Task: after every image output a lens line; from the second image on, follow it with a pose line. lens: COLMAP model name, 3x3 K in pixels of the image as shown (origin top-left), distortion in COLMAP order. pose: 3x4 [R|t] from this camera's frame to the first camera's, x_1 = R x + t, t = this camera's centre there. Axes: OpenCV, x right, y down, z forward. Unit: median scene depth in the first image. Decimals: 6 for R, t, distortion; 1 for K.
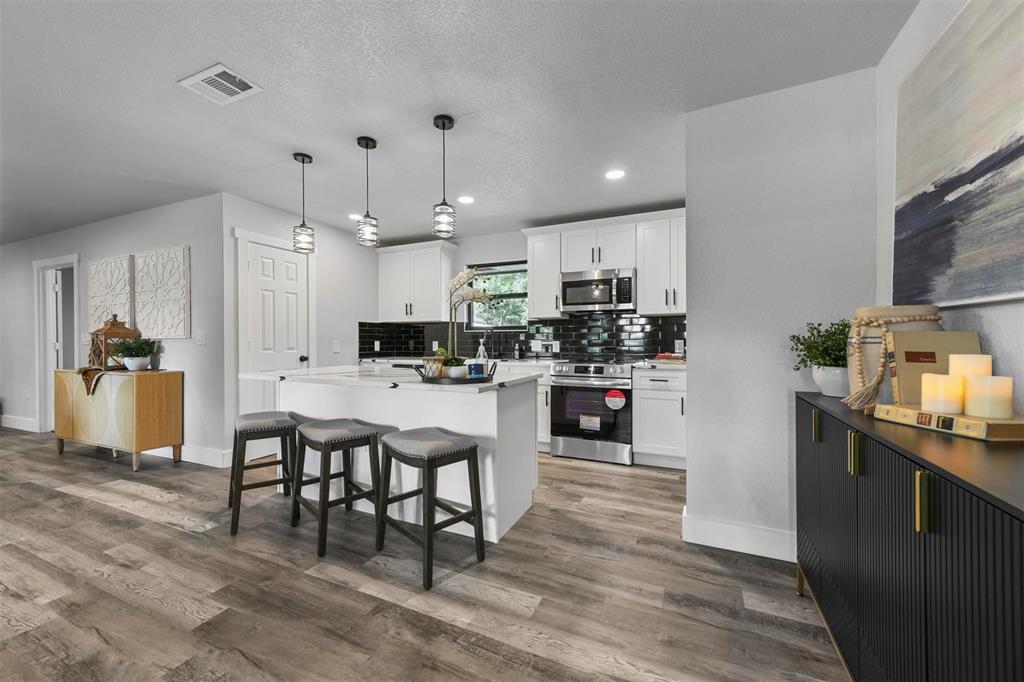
lens RADIAL K [[400.2, 0, 513.8], [0, 400.2, 342.0], [0, 0, 1]] dist [0.014894, 0.000528]
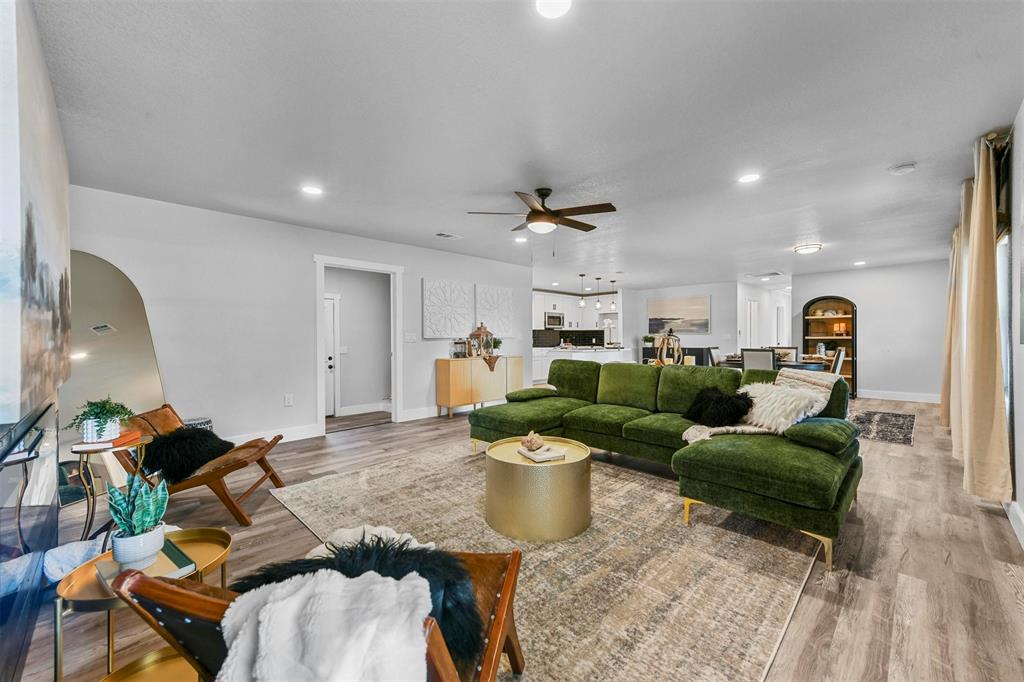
lens RADIAL K [[400.2, 0, 511.6], [0, 400.2, 343.1], [0, 0, 1]] dist [0.014894, 0.000528]
pose [[0.352764, -0.009086, 0.935668, -2.667305], [0.008923, 0.999940, 0.006346, 0.005032], [-0.935670, 0.006110, 0.352824, 0.365320]]
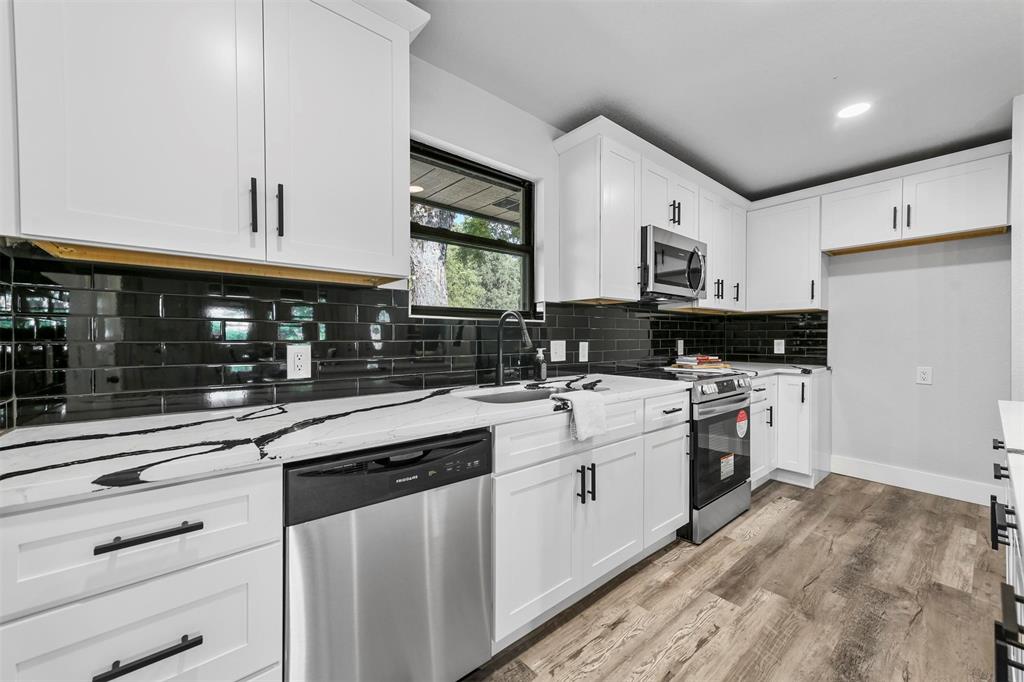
lens RADIAL K [[400.2, 0, 512.2], [0, 400.2, 341.6], [0, 0, 1]] dist [0.014894, 0.000528]
pose [[0.421602, -0.006297, 0.906759, -0.572267], [0.003381, 0.999980, 0.005372, -0.008024], [-0.906775, 0.000801, 0.421615, 1.075030]]
